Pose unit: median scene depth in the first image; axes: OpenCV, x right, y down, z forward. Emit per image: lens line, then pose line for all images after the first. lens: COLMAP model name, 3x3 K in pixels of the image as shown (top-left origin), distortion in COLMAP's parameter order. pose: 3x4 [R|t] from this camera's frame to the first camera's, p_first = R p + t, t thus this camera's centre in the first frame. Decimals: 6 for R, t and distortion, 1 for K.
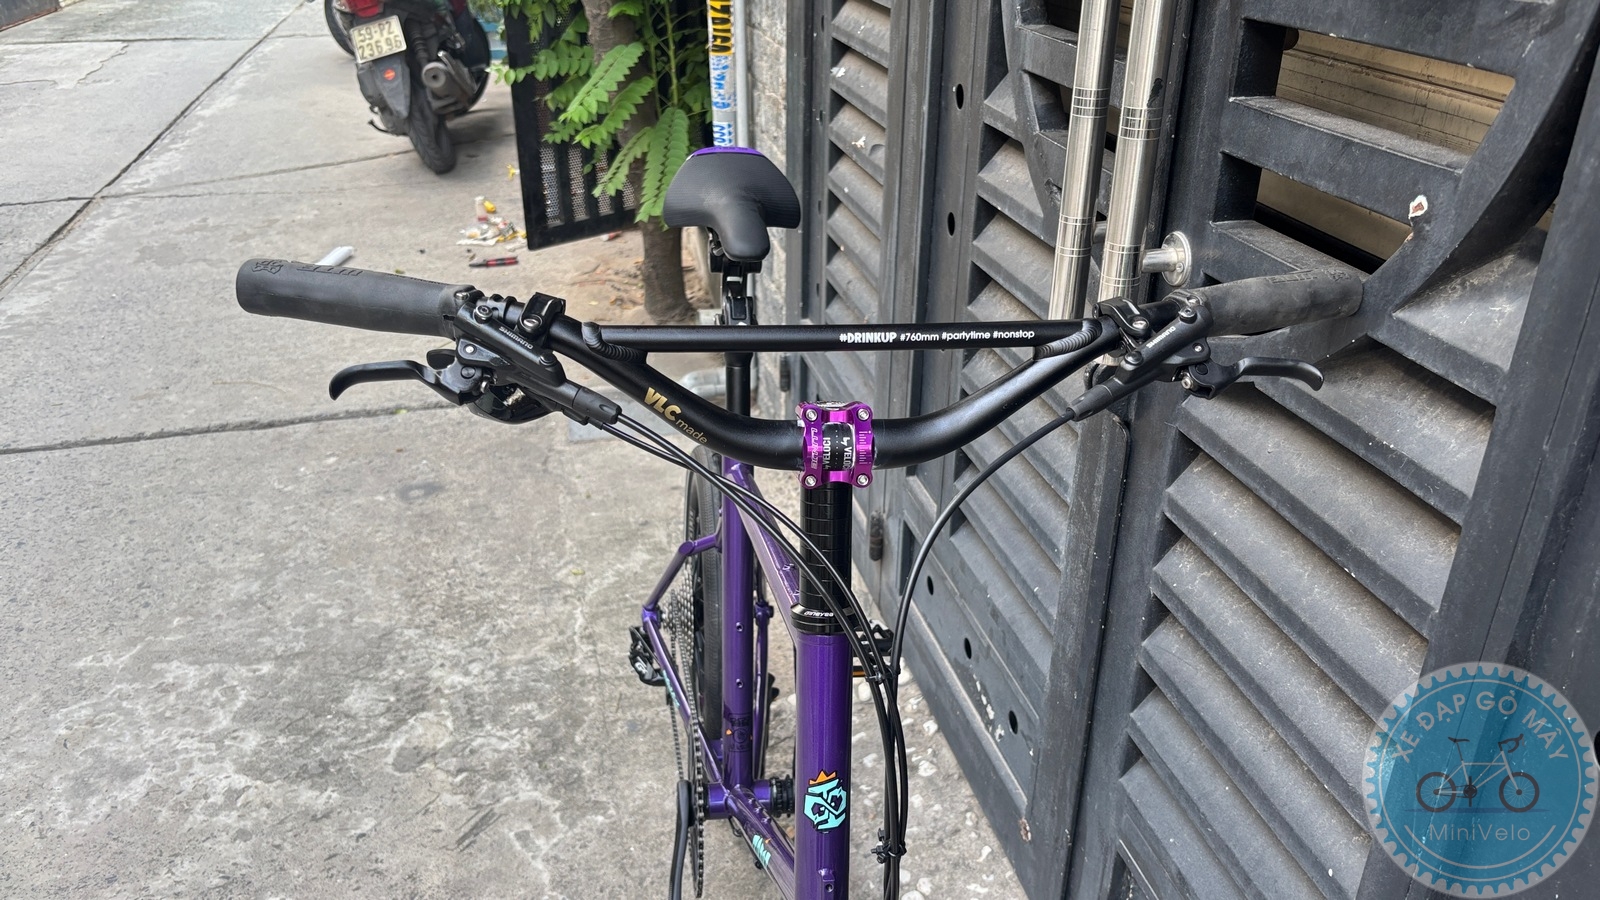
lens RADIAL K [[1220.2, 0, 783.3], [0, 1220.2, 461.4], [0, 0, 1]] dist [0.023414, -0.043999]
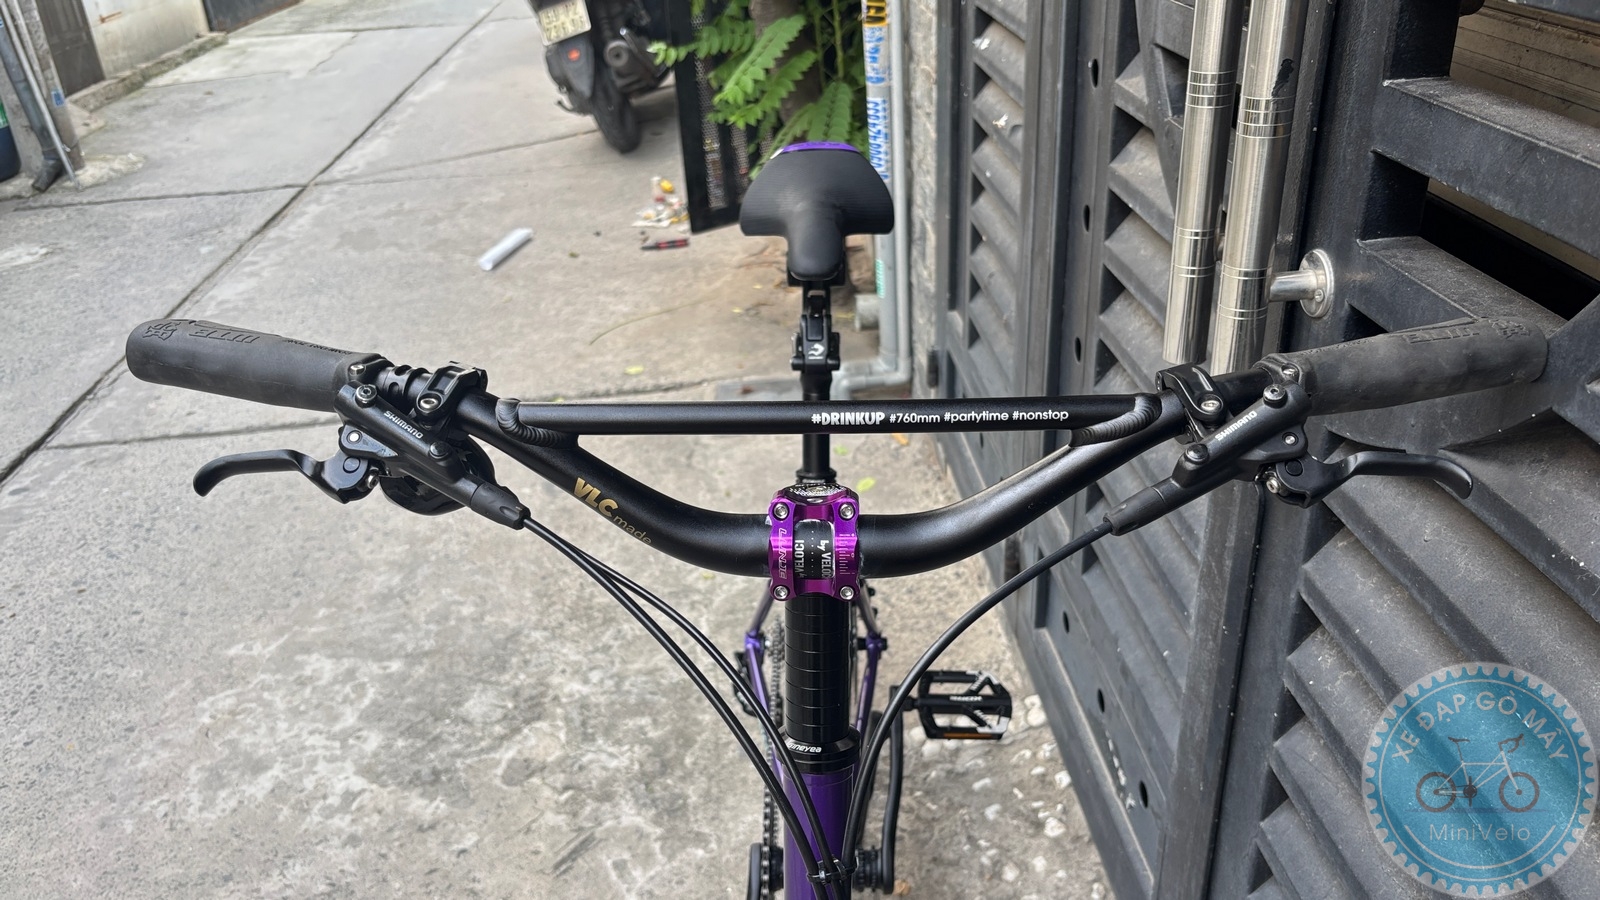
lens RADIAL K [[1220.2, 0, 762.6], [0, 1220.2, 462.5], [0, 0, 1]] dist [0.023414, -0.043999]
pose [[0.983084, 0.019009, -0.182166, 0.062473], [-0.013848, 0.999467, 0.029564, -0.037276], [0.182631, -0.026541, 0.982823, 0.082009]]
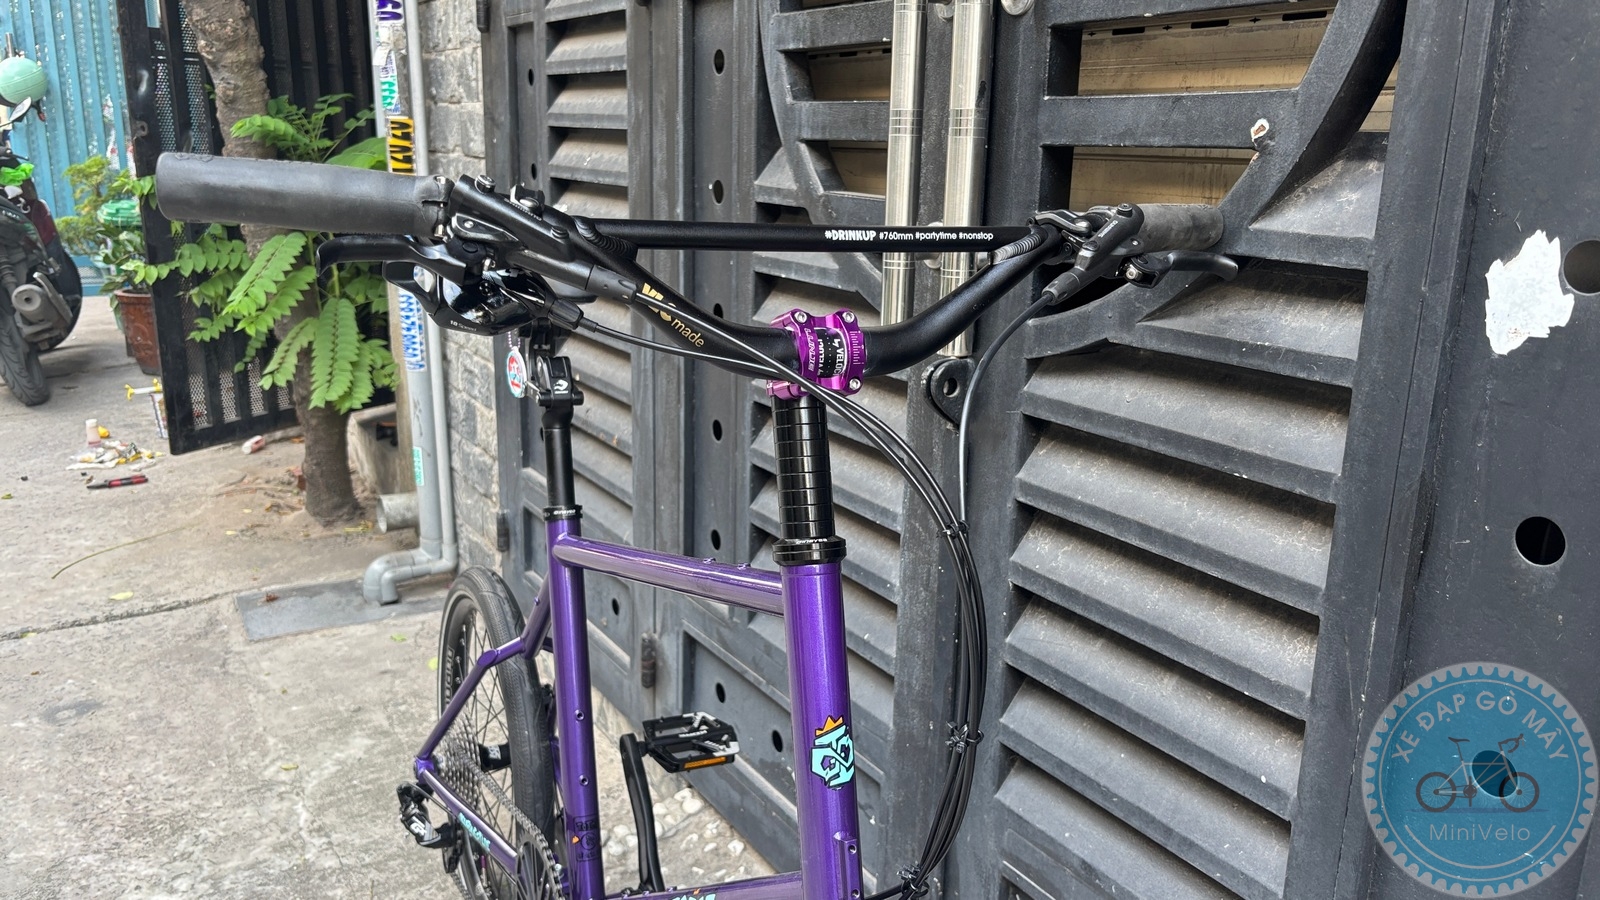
lens RADIAL K [[1220.2, 0, 775.4], [0, 1220.2, 440.8], [0, 0, 1]] dist [0.023414, -0.043999]
pose [[0.950474, -0.062272, 0.304503, -0.118156], [0.125526, 0.973176, -0.192798, 0.099645], [-0.284329, 0.221473, 0.932795, 0.043272]]
